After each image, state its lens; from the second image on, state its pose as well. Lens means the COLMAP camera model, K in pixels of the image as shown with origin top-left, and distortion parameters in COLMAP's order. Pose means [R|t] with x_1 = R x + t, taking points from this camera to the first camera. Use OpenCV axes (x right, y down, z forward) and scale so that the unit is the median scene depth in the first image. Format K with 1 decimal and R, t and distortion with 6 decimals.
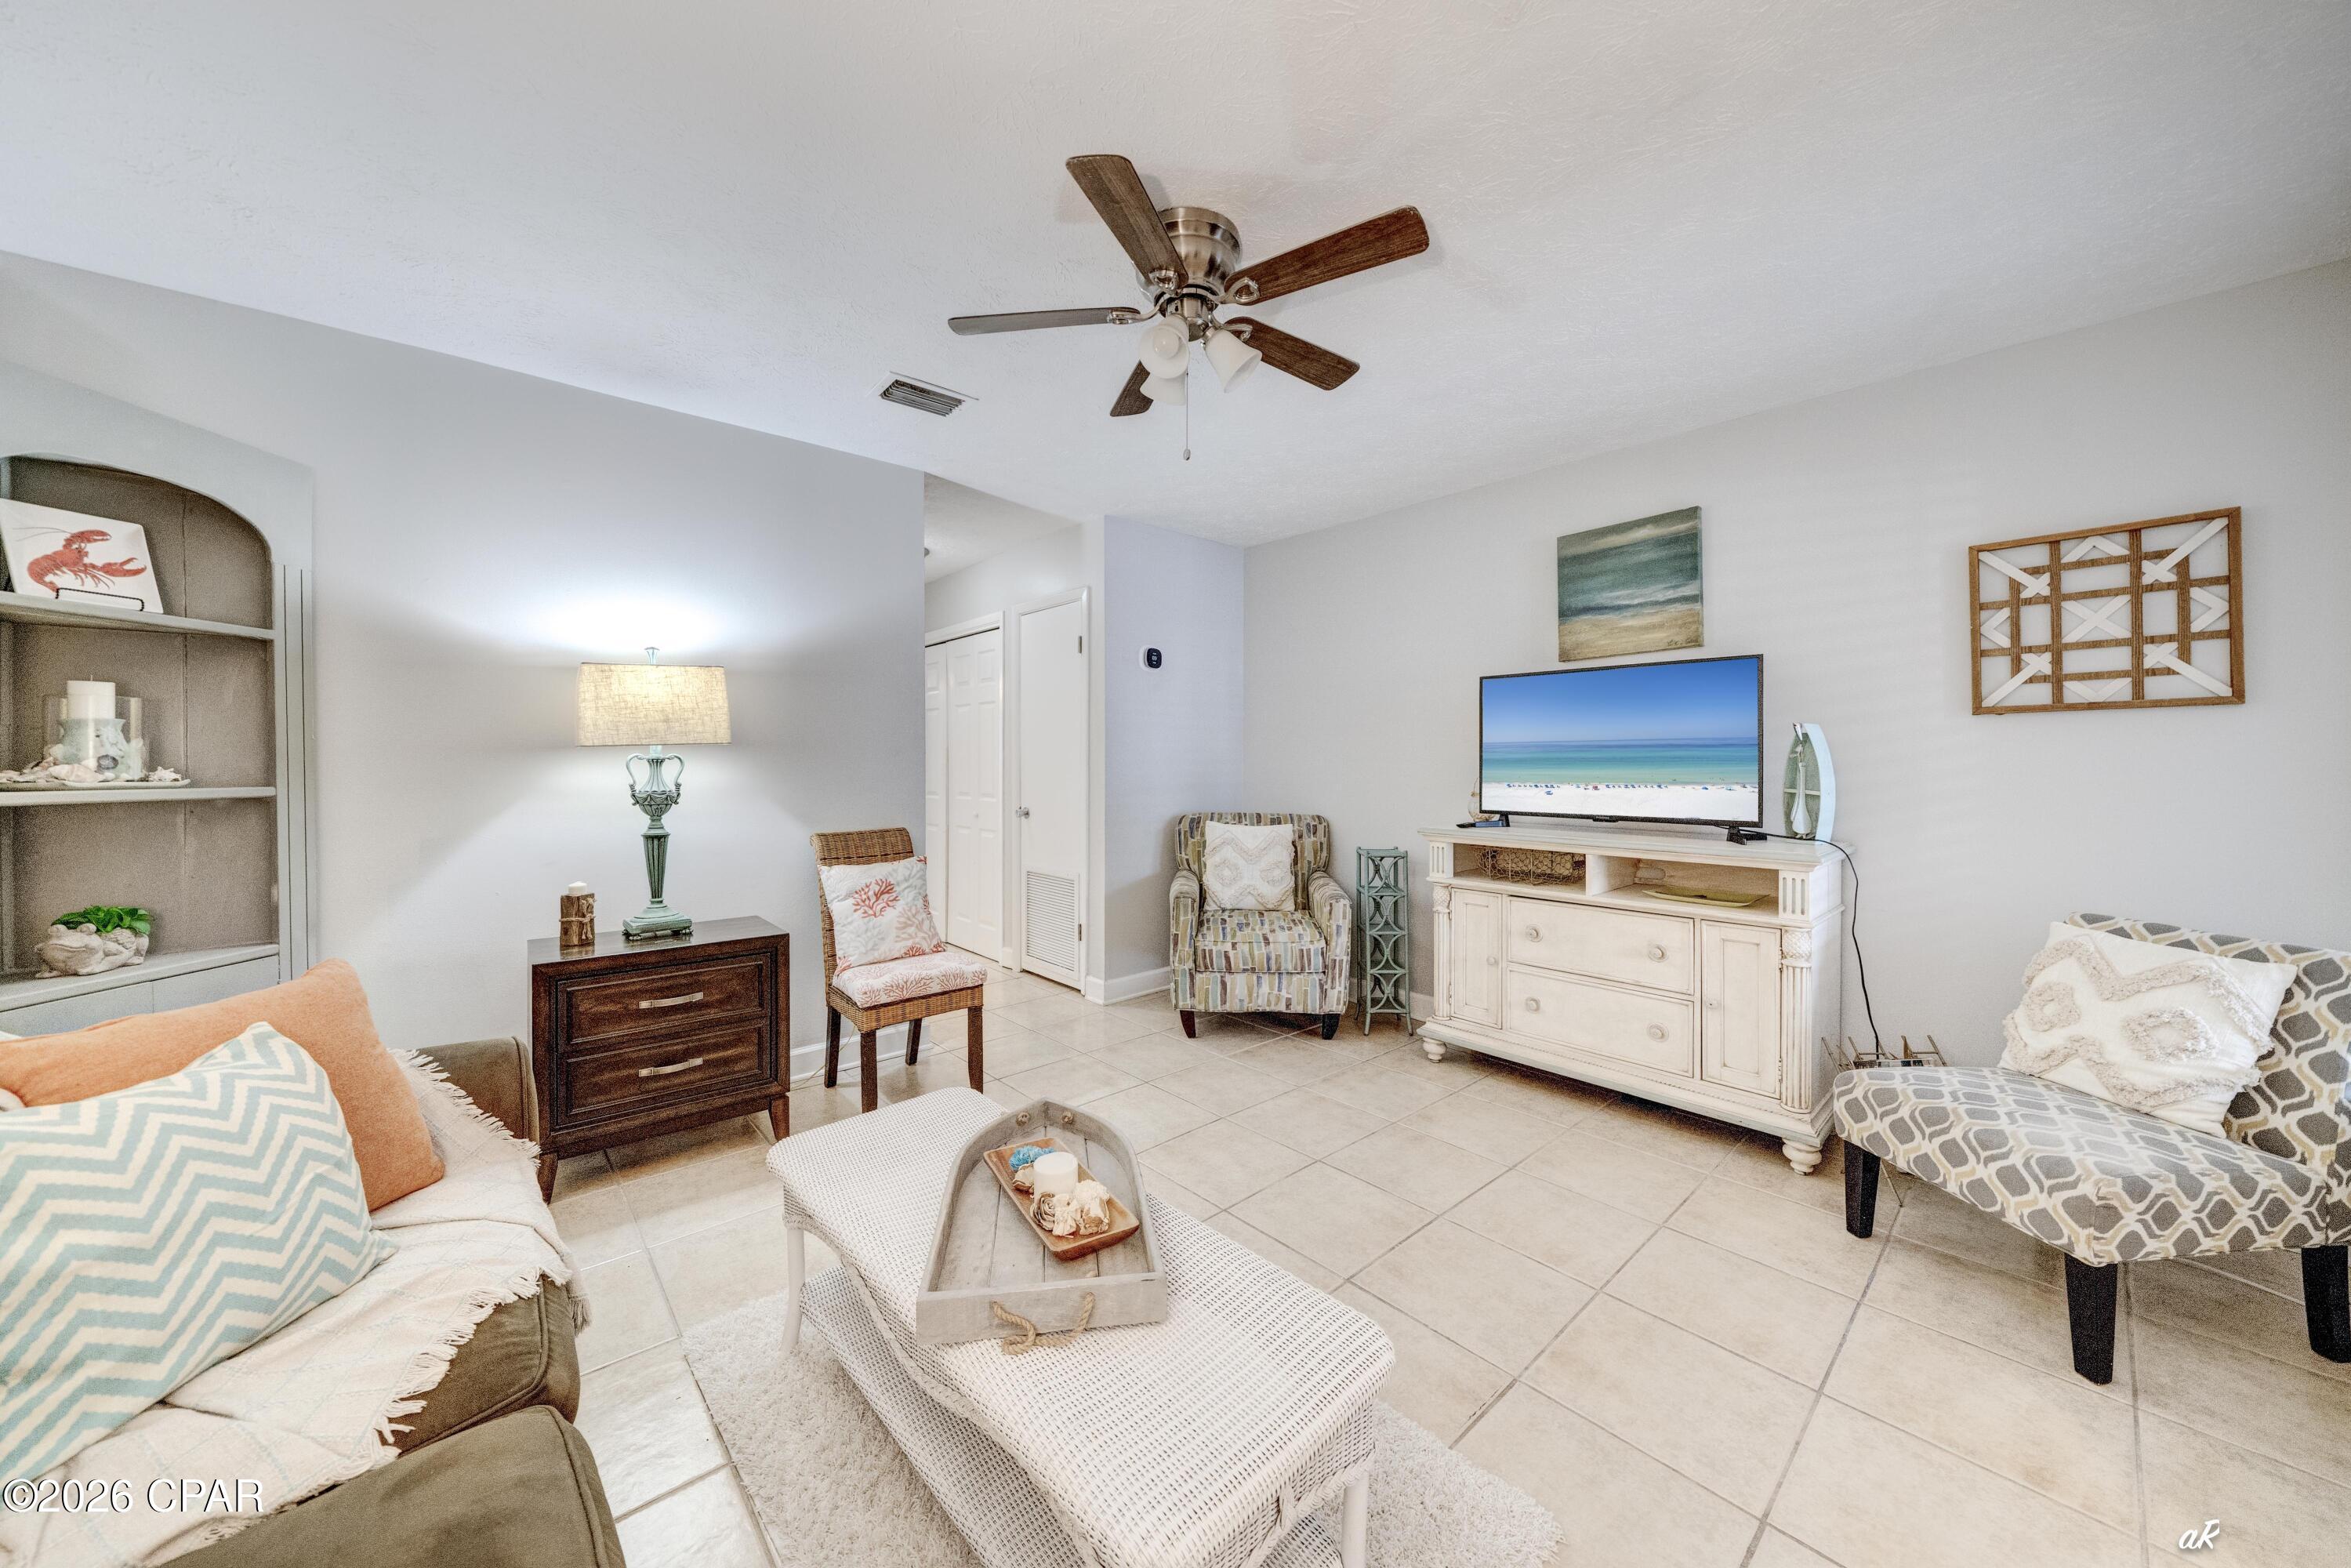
lens RADIAL K [[832.9, 0, 1140.8], [0, 832.9, 765.0], [0, 0, 1]] dist [0.000391, 0.000103]
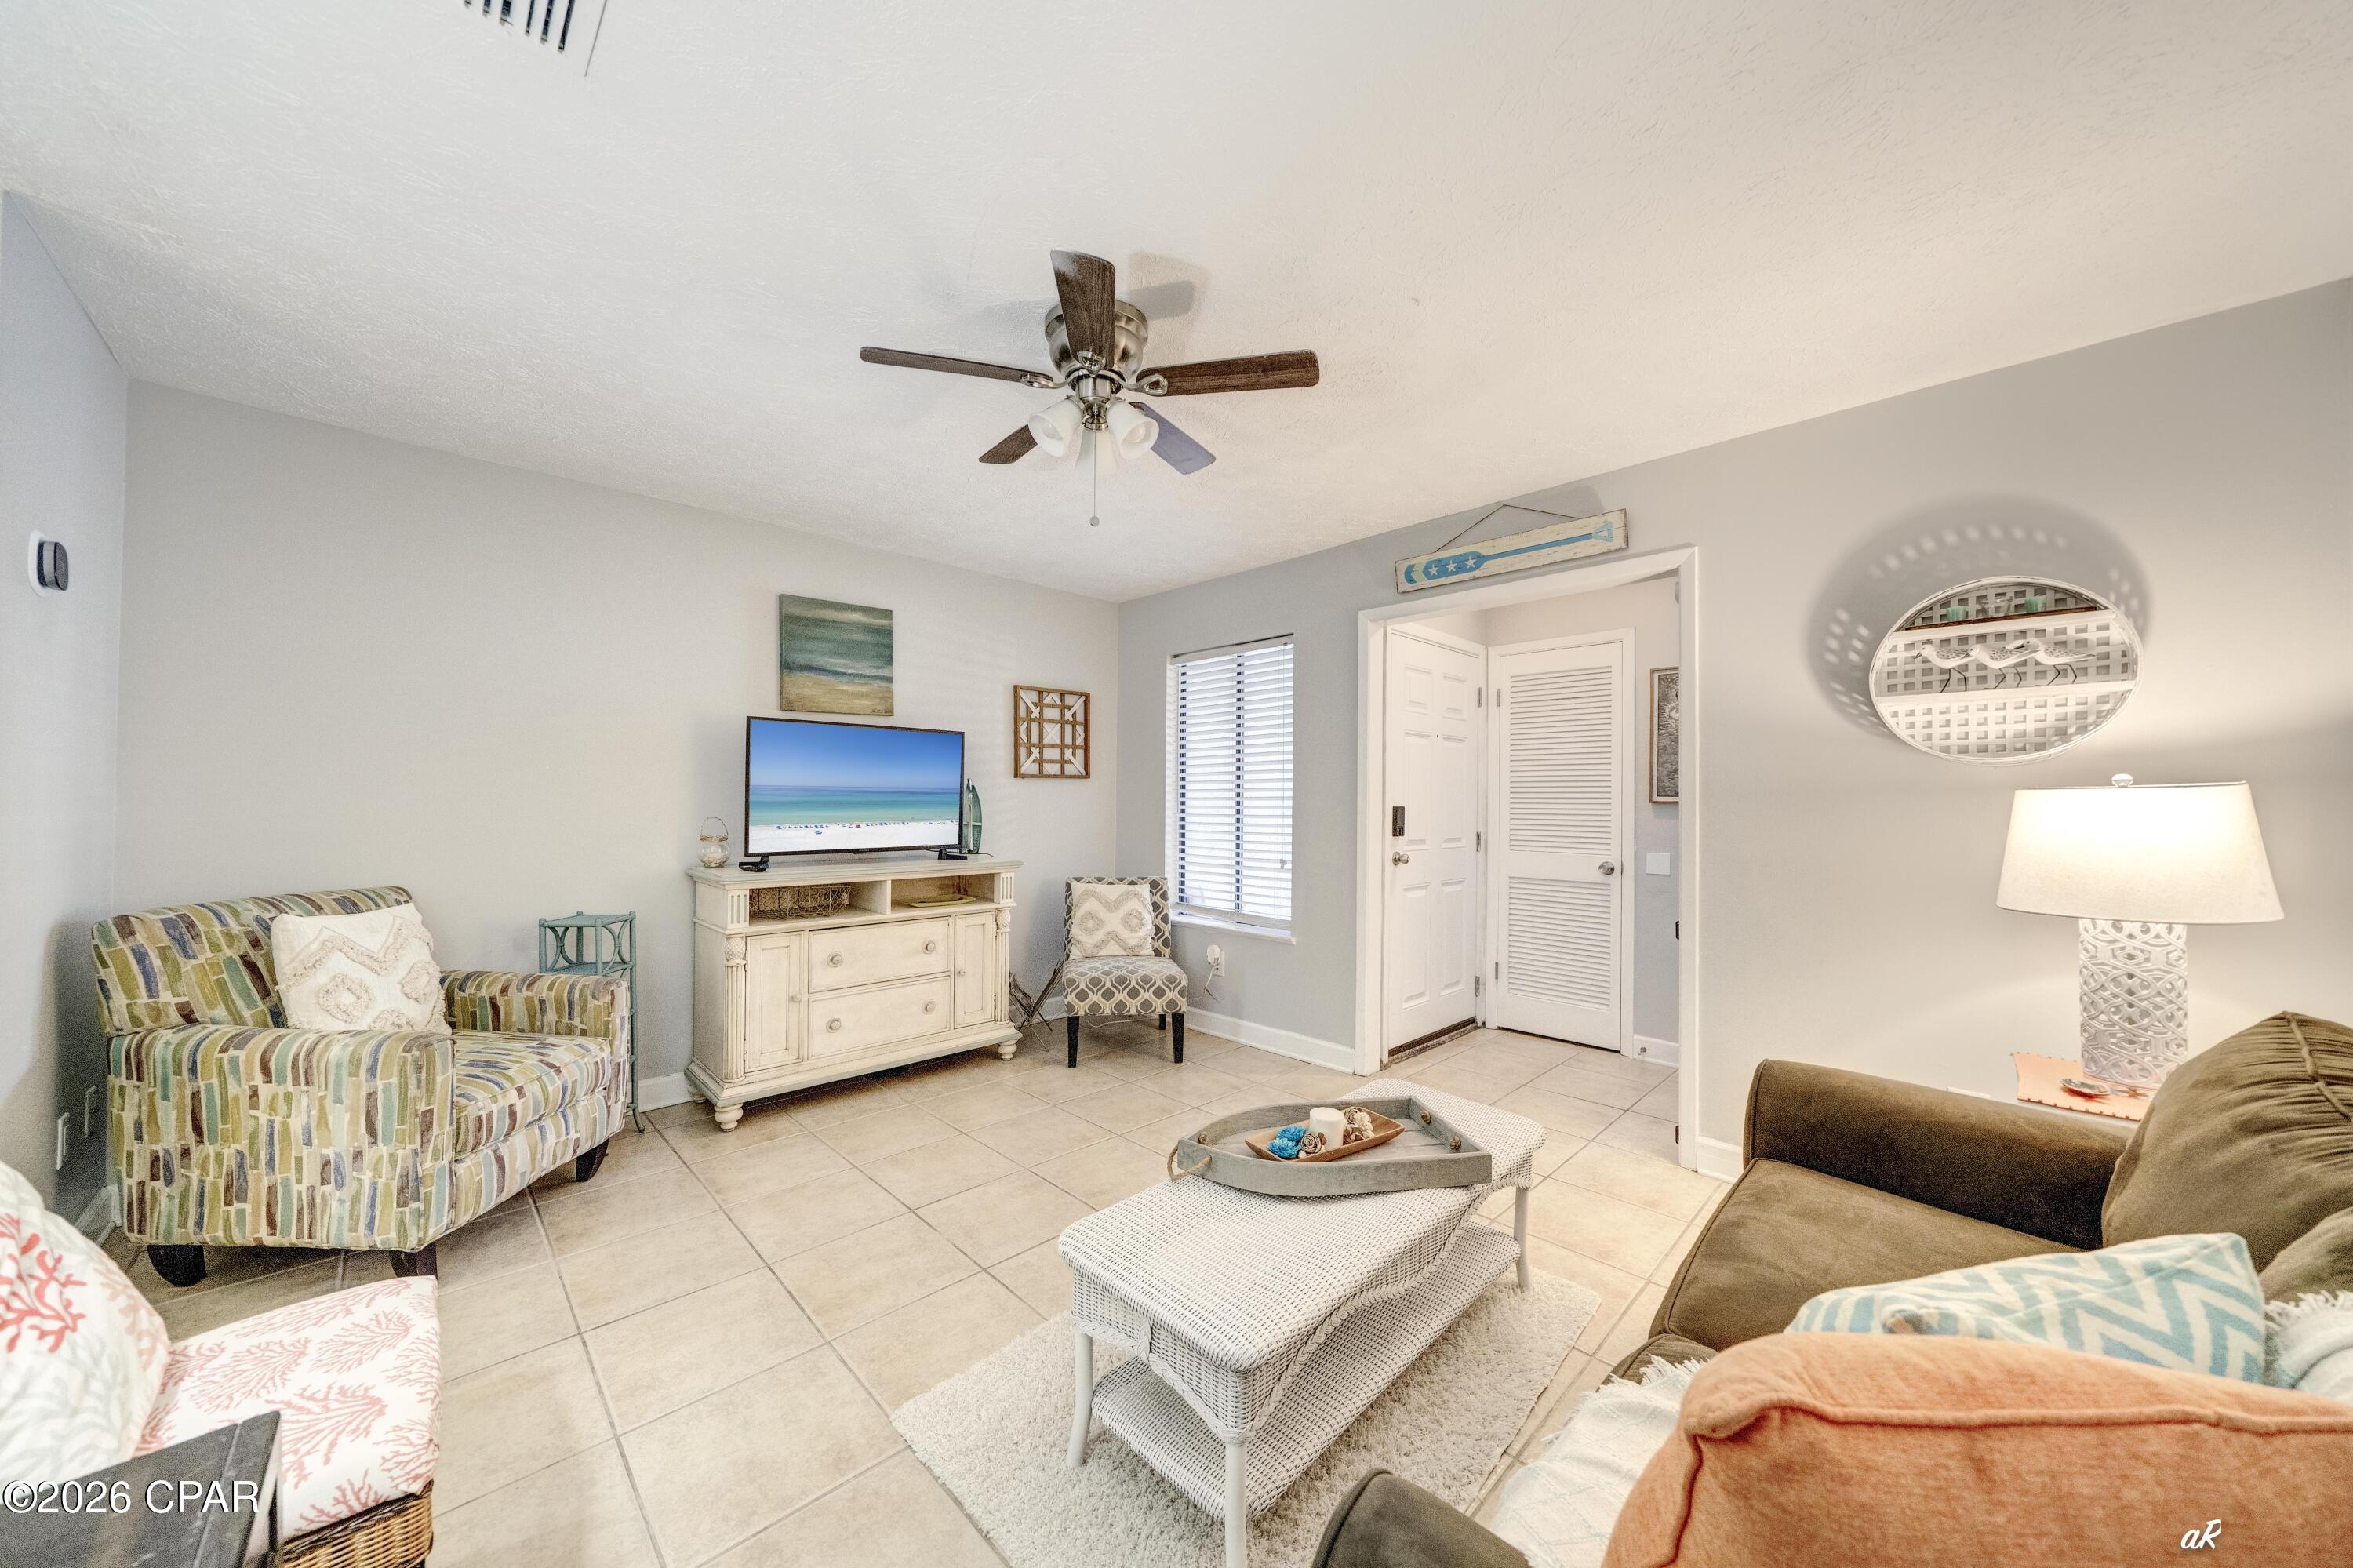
lens RADIAL K [[806.9, 0, 1197.9], [0, 806.9, 795.9], [0, 0, 1]] dist [0.000071, 0.000008]
pose [[-0.085262, 0.007508, 0.996330, -0.719366], [0.000983, 0.999972, -0.007451, -0.006919], [-0.996358, 0.000345, -0.085267, 0.695563]]
